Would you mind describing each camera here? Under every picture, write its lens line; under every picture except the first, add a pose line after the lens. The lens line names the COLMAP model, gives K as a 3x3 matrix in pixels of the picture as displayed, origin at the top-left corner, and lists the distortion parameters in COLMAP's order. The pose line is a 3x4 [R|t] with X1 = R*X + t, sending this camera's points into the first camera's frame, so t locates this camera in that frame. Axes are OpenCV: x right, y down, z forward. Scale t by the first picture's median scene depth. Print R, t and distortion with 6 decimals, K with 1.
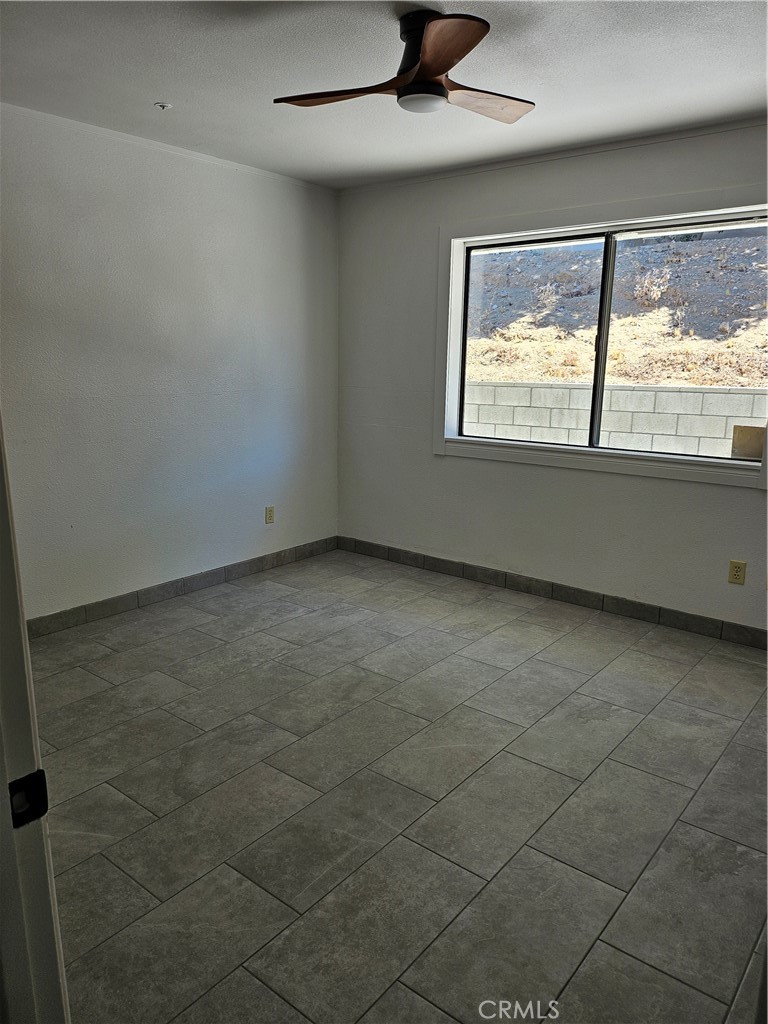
lens RADIAL K [[717.1, 0, 377.4], [0, 717.1, 509.5], [0, 0, 1]] dist [0.056052, -0.044768]
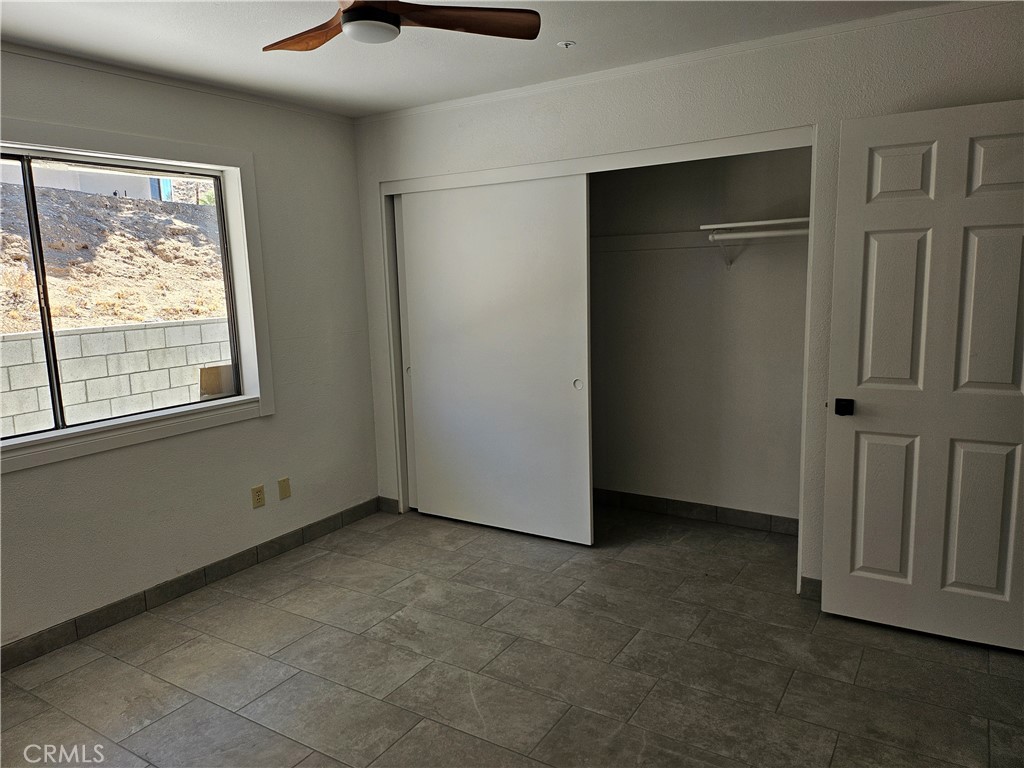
lens RADIAL K [[717.1, 0, 501.0], [0, 717.1, 388.2], [0, 0, 1]] dist [0.056052, -0.044768]
pose [[-0.109486, -0.165500, 0.980114, -0.629275], [0.240980, 0.952205, 0.187707, -0.200228], [-0.964335, 0.256739, -0.064371, 0.732445]]
